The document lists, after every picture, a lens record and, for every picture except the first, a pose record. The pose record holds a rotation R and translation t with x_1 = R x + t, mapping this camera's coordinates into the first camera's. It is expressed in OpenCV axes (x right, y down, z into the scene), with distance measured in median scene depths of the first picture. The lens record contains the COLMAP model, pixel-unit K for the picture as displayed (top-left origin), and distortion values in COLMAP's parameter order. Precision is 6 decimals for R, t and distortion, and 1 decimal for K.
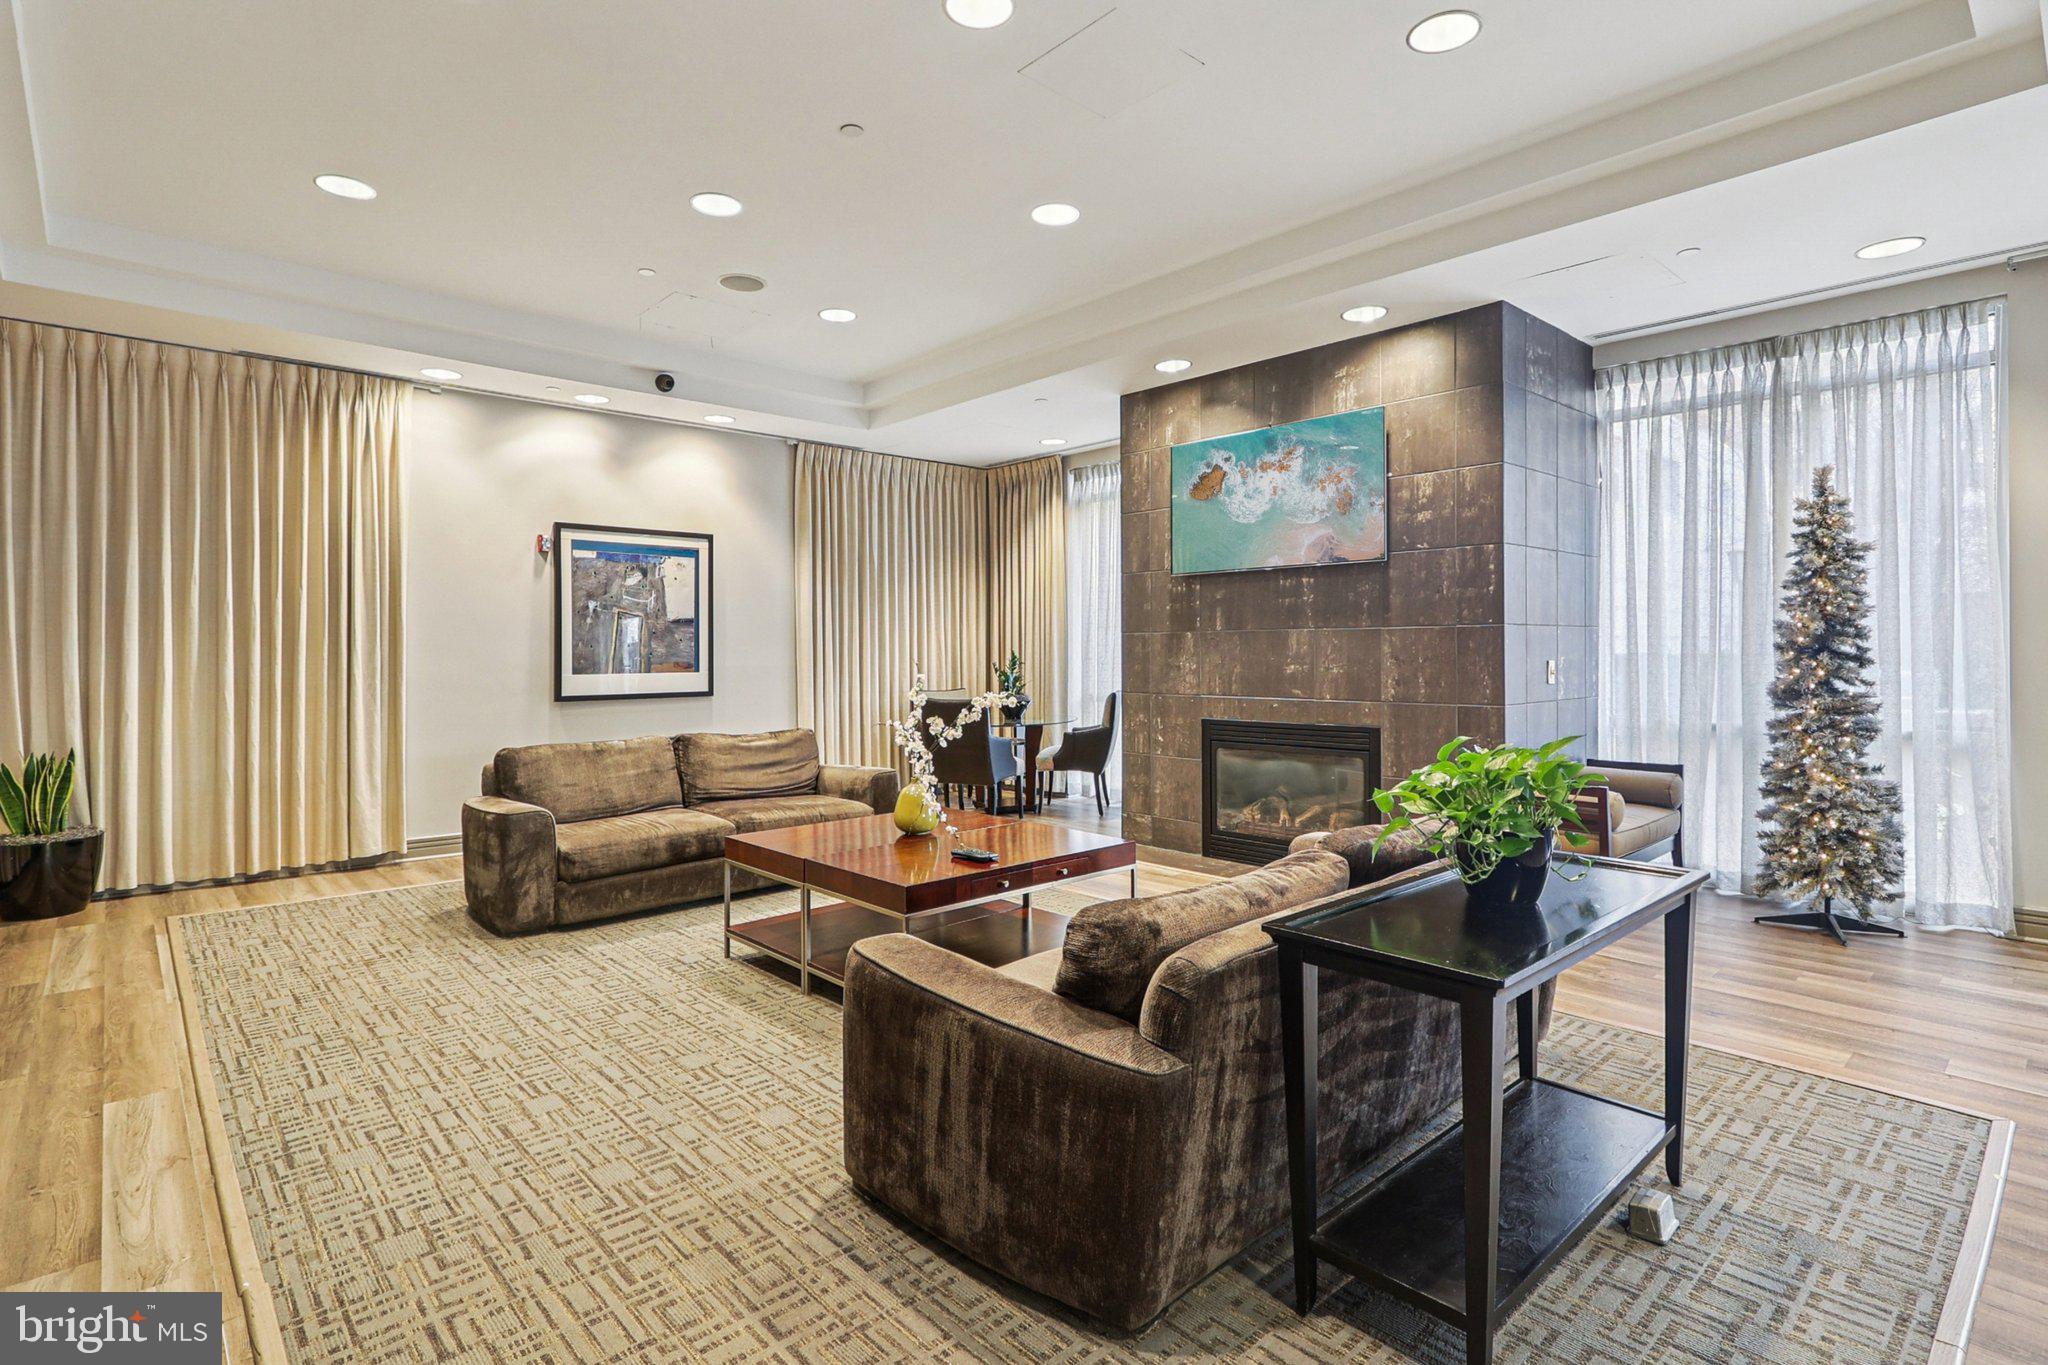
lens RADIAL K [[986.8, 0, 992.0], [0, 986.8, 652.4], [0, 0, 1]] dist [-0.004409, 0.001764]
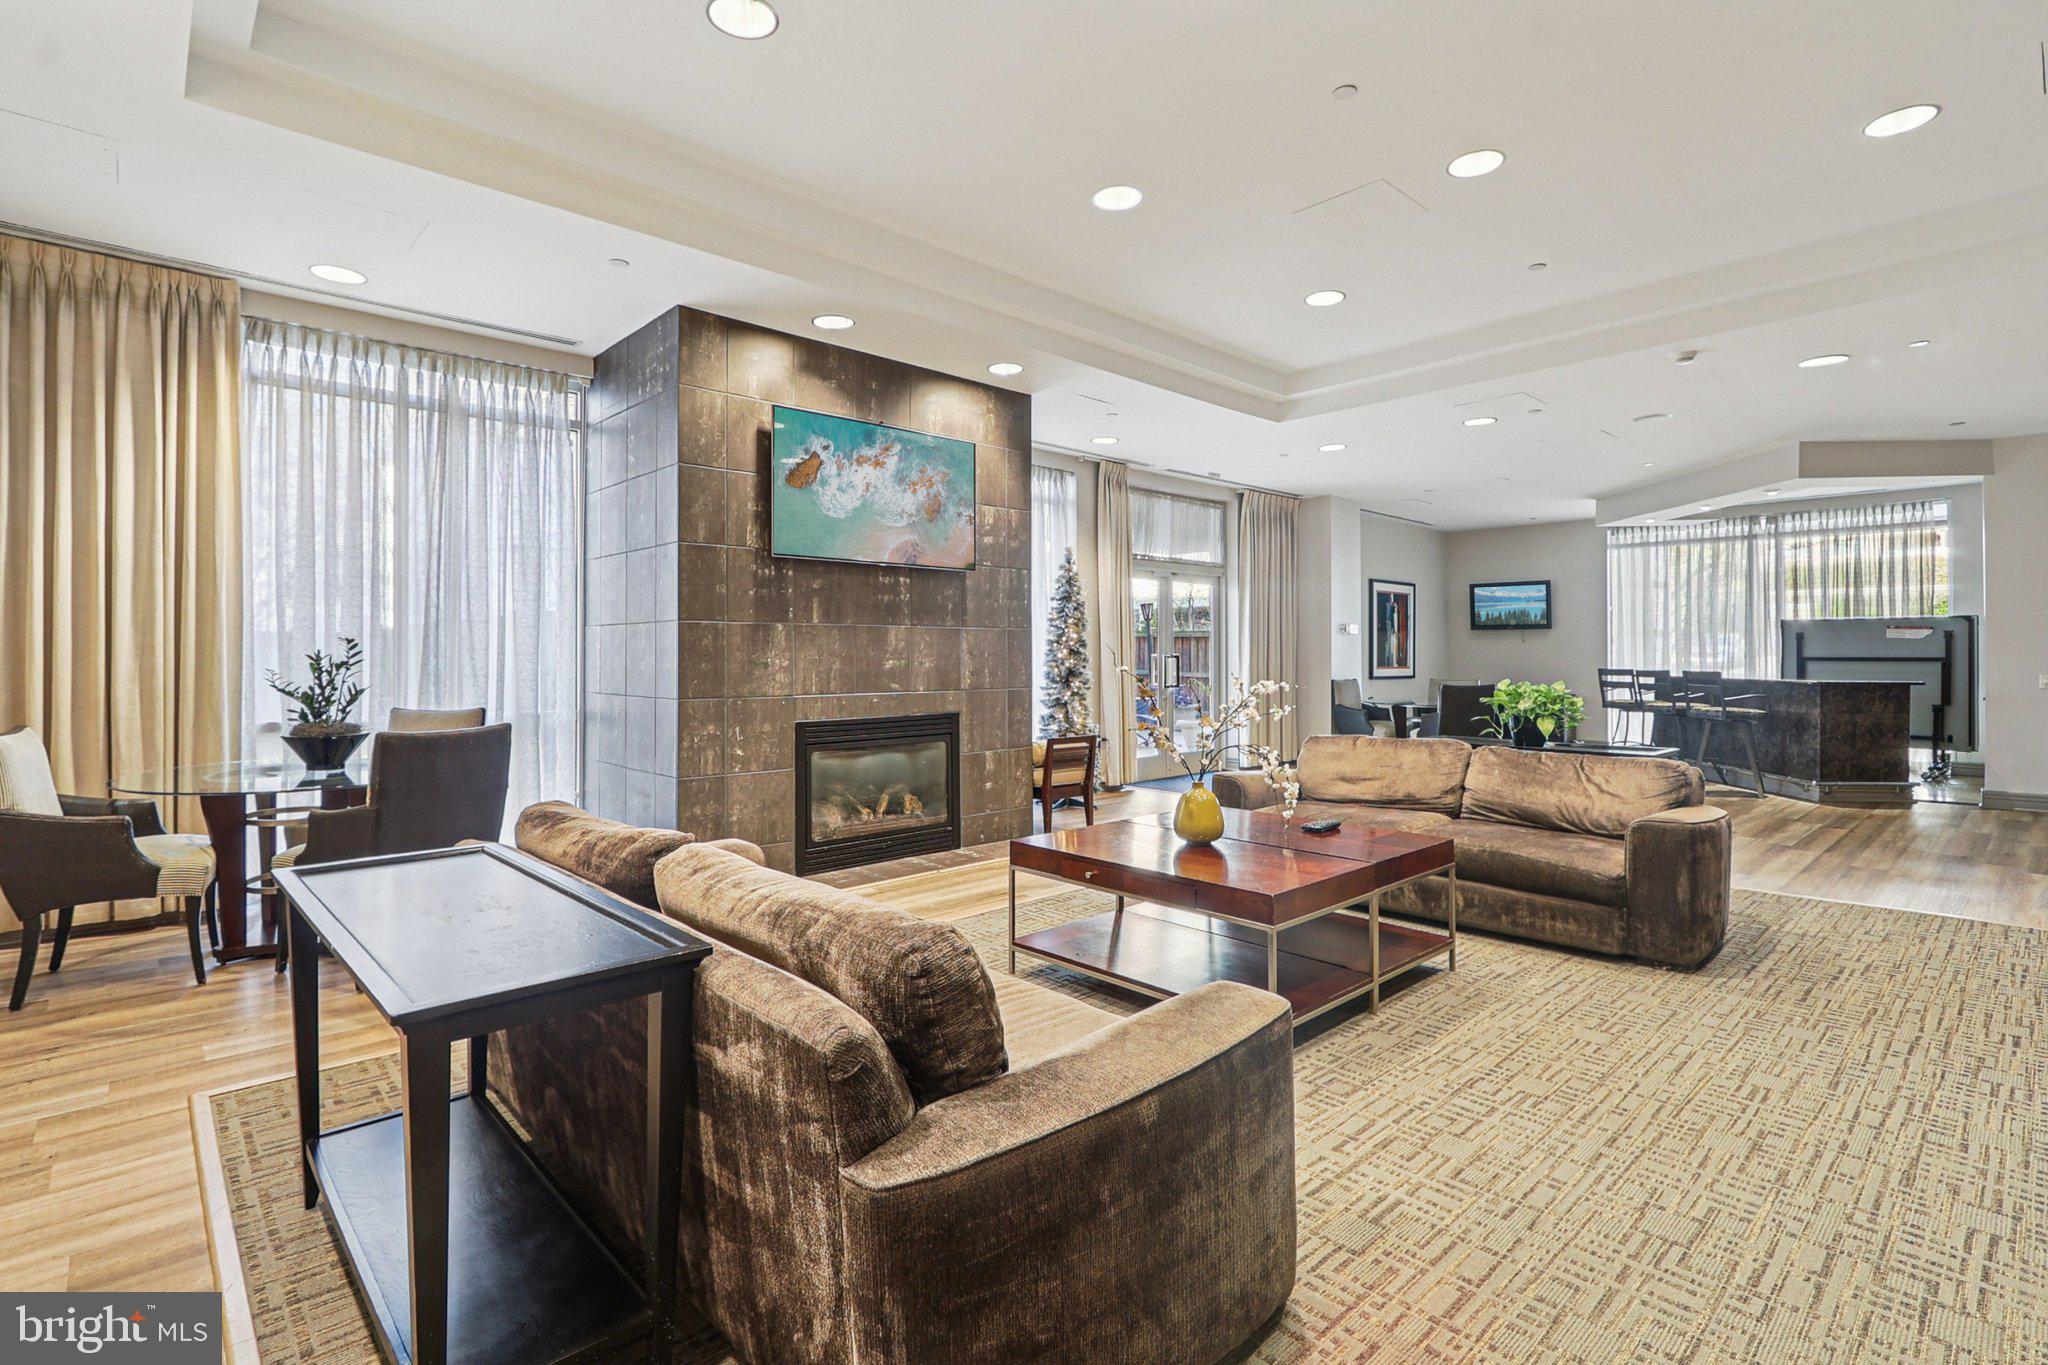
lens RADIAL K [[986.8, 0, 992.0], [0, 986.8, 652.4], [0, 0, 1]] dist [-0.004409, 0.001764]
pose [[-0.011325, 0.008104, 0.999903, -0.798355], [0.000751, 0.999967, -0.008096, 0.014408], [-0.999936, 0.000660, -0.011331, 0.989584]]
